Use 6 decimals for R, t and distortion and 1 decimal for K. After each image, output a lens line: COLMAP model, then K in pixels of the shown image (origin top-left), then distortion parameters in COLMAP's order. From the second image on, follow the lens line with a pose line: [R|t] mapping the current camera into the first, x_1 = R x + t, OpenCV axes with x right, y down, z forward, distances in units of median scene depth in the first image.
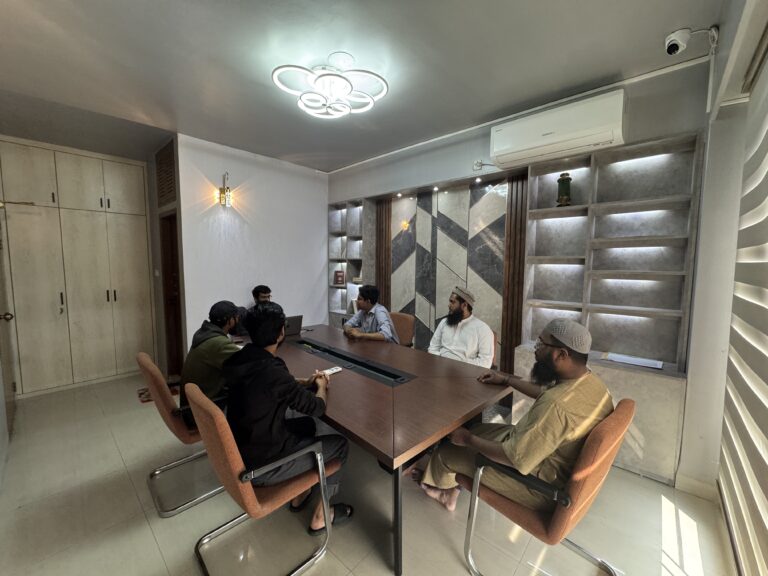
lens RADIAL K [[306.9, 0, 384.0], [0, 306.9, 288.0], [0, 0, 1]] dist [-0.002624, 0.000082]
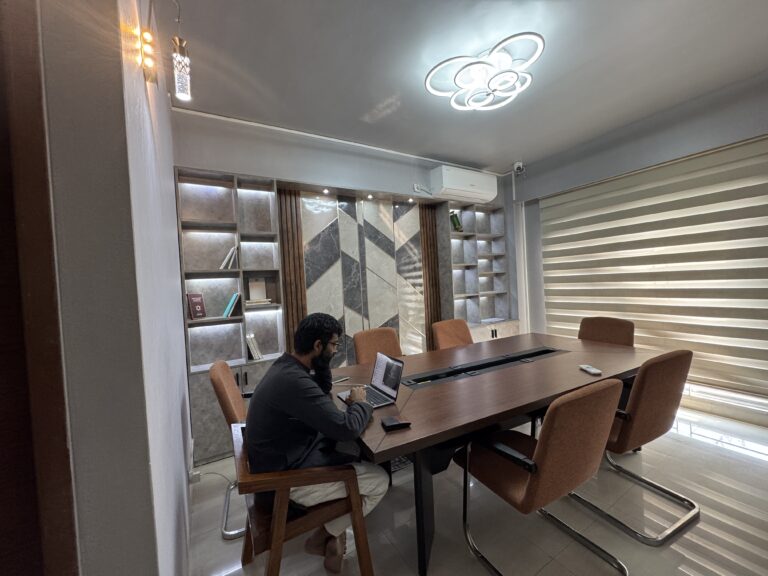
lens RADIAL K [[306.9, 0, 384.0], [0, 306.9, 288.0], [0, 0, 1]] dist [-0.002624, 0.000082]
pose [[0.298598, -0.040199, 0.953532, -0.838855], [0.132909, 0.991128, 0.000164, -0.031620], [-0.945079, 0.126684, 0.301292, 0.768681]]
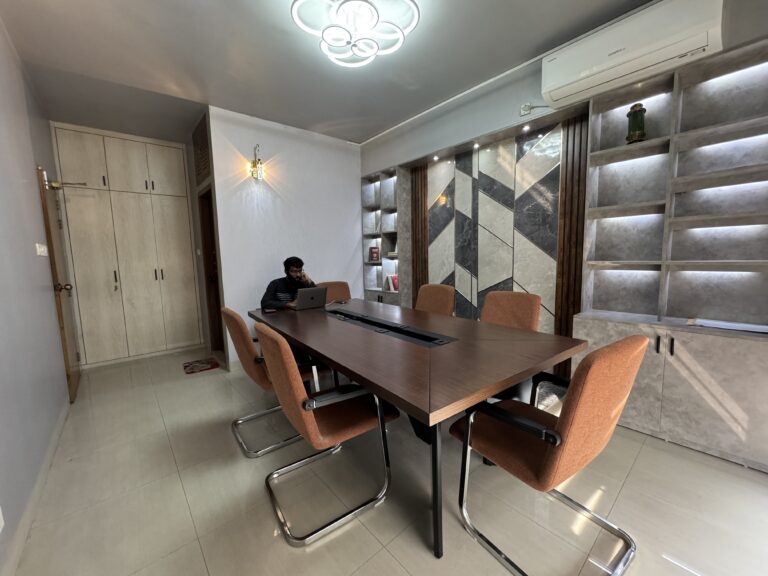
lens RADIAL K [[306.9, 0, 384.0], [0, 306.9, 288.0], [0, 0, 1]] dist [-0.002624, 0.000082]
pose [[0.991794, -0.016540, -0.126774, 0.007549], [0.019821, 0.999499, 0.024657, 0.073501], [0.126302, -0.026967, 0.991625, 0.067516]]
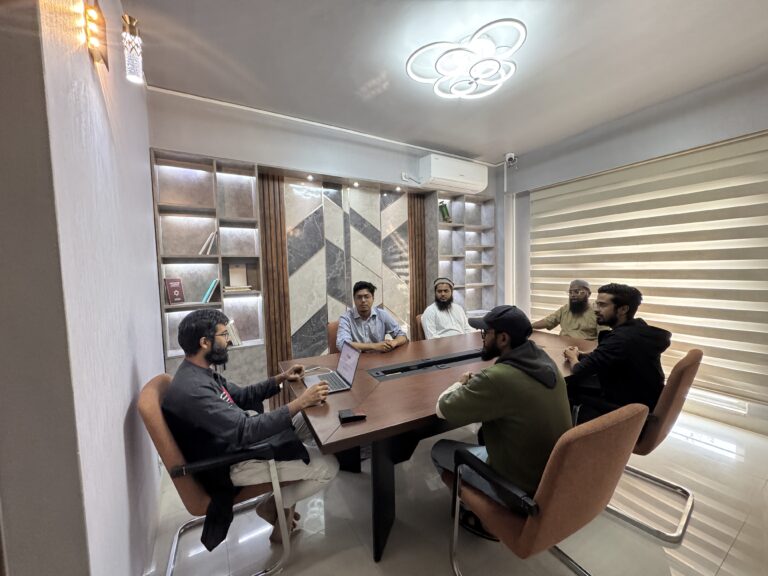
lens RADIAL K [[306.9, 0, 384.0], [0, 306.9, 288.0], [0, 0, 1]] dist [-0.002624, 0.000082]
pose [[0.298551, -0.073249, 0.951579, -0.820119], [0.103910, 0.993618, 0.043884, -0.035885], [-0.948720, 0.085777, 0.304257, 0.716048]]
